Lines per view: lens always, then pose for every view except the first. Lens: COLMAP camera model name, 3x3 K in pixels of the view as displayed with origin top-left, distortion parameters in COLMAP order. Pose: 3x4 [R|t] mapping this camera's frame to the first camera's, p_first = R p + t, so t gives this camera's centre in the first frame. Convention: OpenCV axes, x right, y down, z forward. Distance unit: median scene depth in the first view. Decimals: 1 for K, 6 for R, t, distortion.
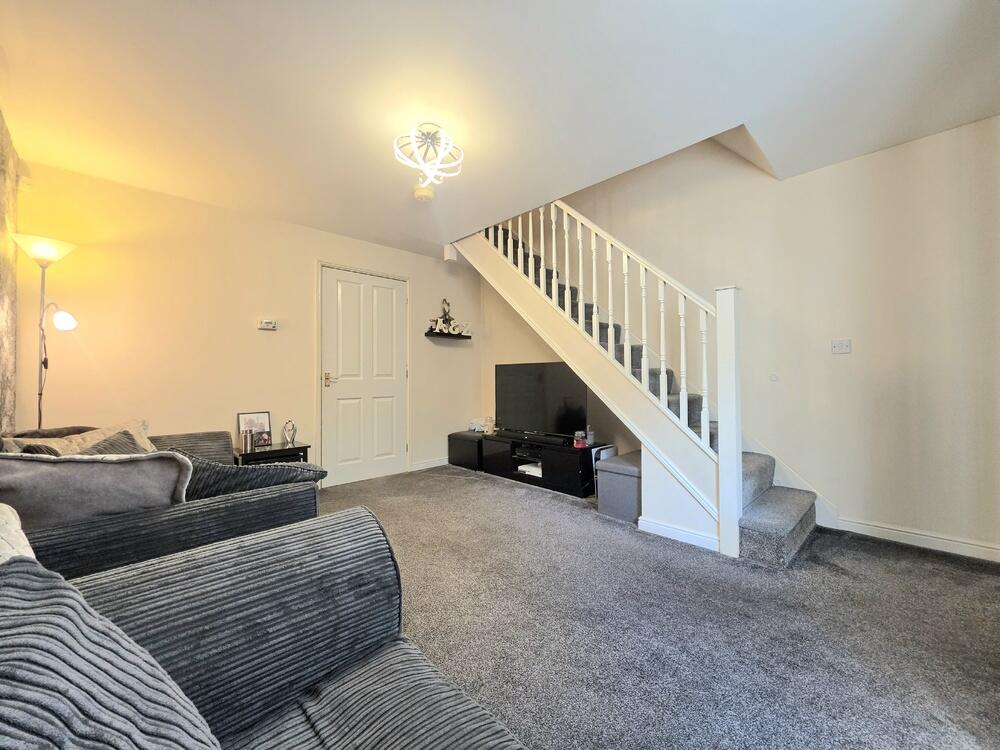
lens RADIAL K [[402.8, 0, 497.7], [0, 402.8, 368.1], [0, 0, 1]] dist [-0.002549, -0.000433]
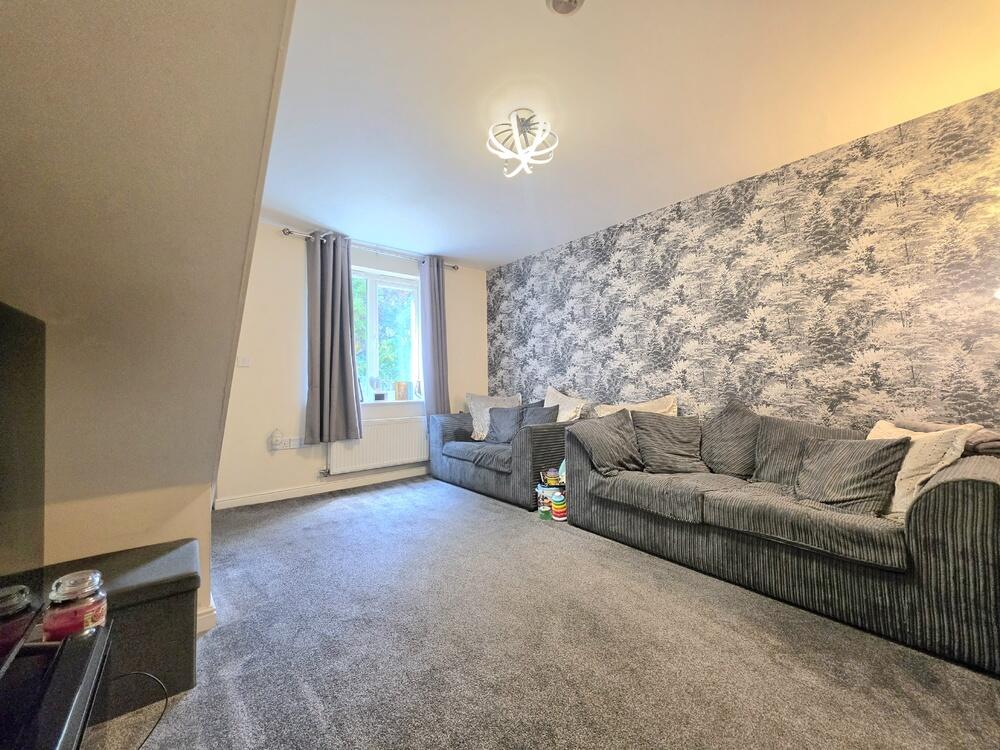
lens RADIAL K [[402.8, 0, 497.7], [0, 402.8, 368.1], [0, 0, 1]] dist [-0.002549, -0.000433]
pose [[-0.997208, 0.025100, 0.070330, -0.121173], [0.020903, 0.997992, -0.059796, 0.044211], [-0.071689, -0.058159, -0.995730, 1.423861]]
